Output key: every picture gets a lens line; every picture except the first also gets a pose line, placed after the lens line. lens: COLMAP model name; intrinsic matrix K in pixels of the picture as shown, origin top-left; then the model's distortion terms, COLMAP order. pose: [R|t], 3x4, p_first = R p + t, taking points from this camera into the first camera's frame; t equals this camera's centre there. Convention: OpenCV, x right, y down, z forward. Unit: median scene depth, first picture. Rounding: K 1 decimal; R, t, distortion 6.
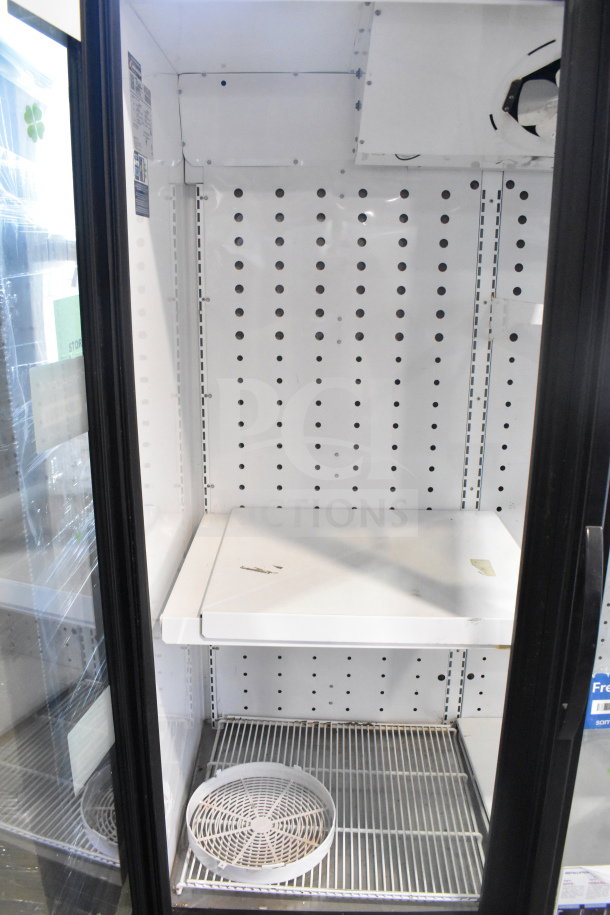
lens RADIAL K [[727.2, 0, 309.1], [0, 727.2, 455.8], [0, 0, 1]] dist [-0.032105, 0.035432]
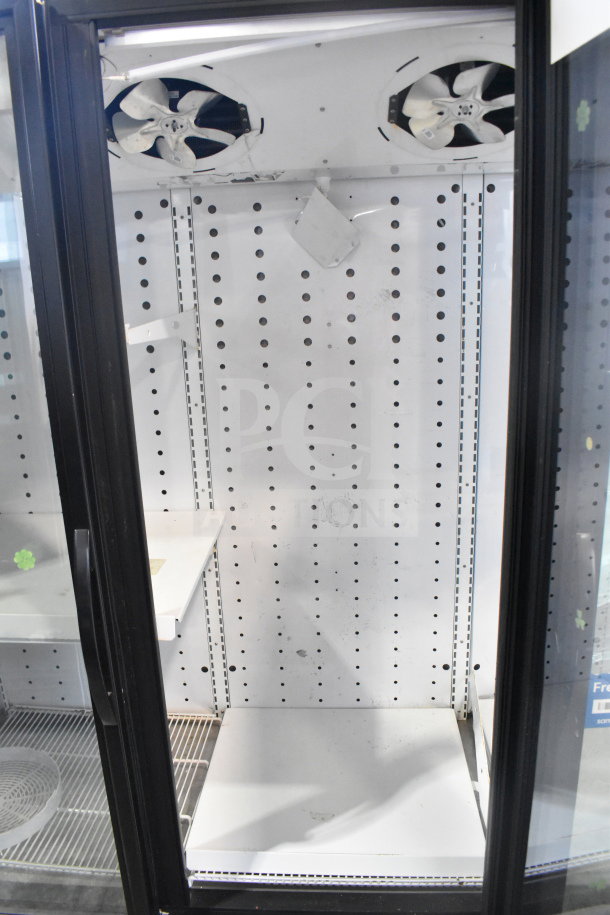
lens RADIAL K [[727.2, 0, 298.8], [0, 727.2, 459.8], [0, 0, 1]] dist [-0.032105, 0.035432]
pose [[0.994343, -0.033476, -0.100806, 0.432485], [0.033936, 0.999420, 0.002851, 0.003637], [0.100652, -0.006256, 0.994902, -0.030600]]
